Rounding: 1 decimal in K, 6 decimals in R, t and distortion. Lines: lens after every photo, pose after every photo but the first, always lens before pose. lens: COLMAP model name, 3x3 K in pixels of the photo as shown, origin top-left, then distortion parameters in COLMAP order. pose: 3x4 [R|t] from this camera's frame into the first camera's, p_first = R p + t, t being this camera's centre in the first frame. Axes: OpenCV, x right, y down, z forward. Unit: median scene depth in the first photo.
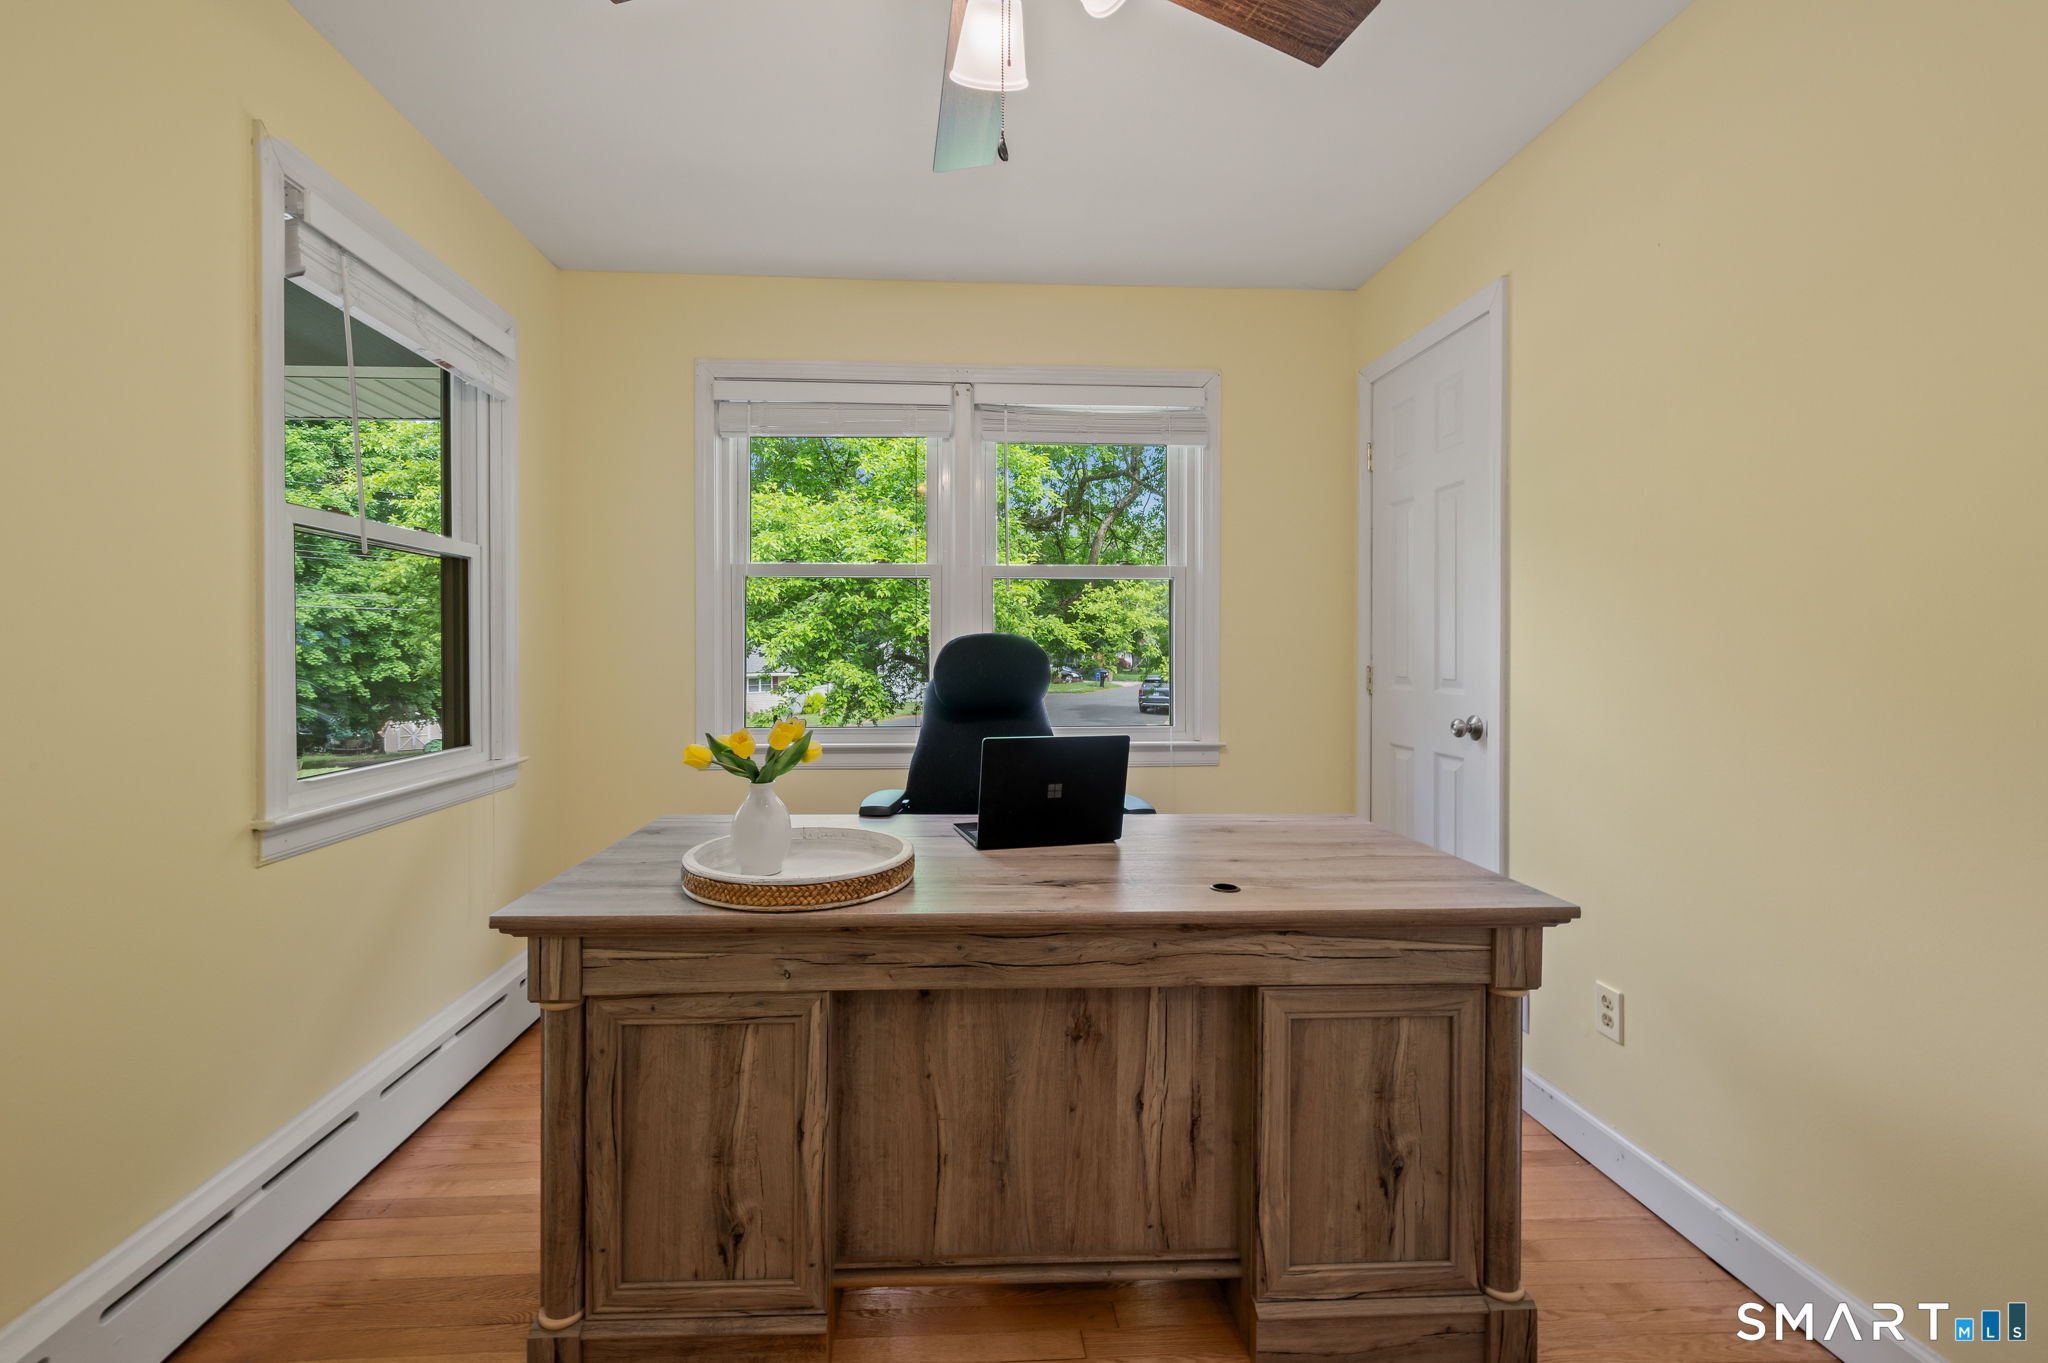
lens RADIAL K [[841.7, 0, 1016.8], [0, 841.7, 660.3], [0, 0, 1]] dist [-0.000387, -0.000080]
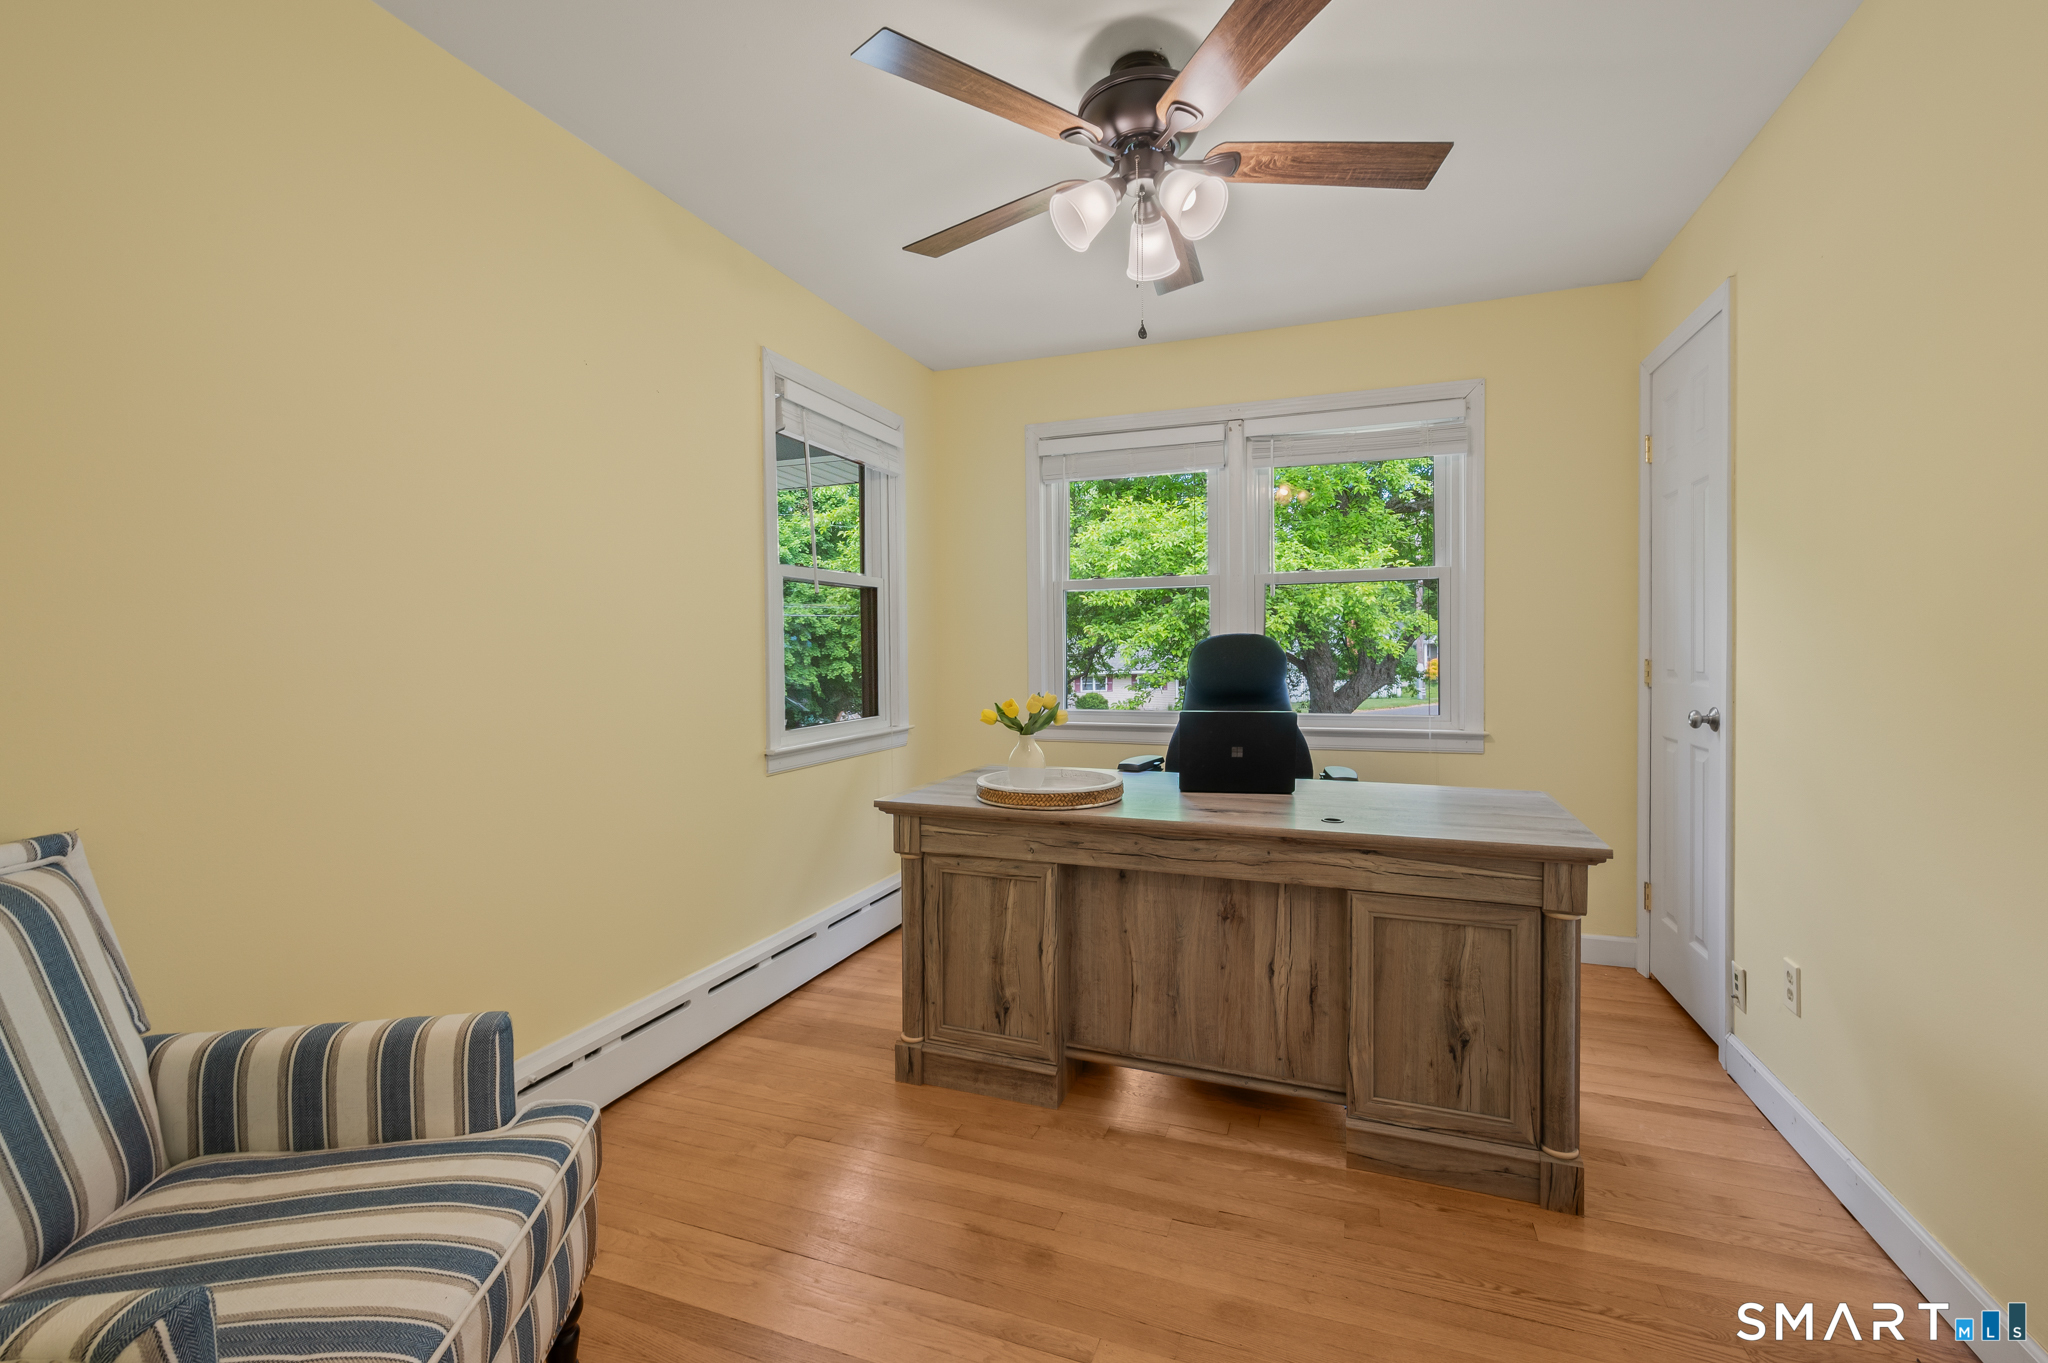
lens RADIAL K [[826.1, 0, 1063.8], [0, 826.1, 672.9], [0, 0, 1]] dist [0.000621, -0.000064]
pose [[0.929926, 0.002571, -0.367739, 0.333558], [0.004534, 0.999819, 0.018456, 0.003534], [0.367720, -0.018831, 0.929746, -0.405074]]
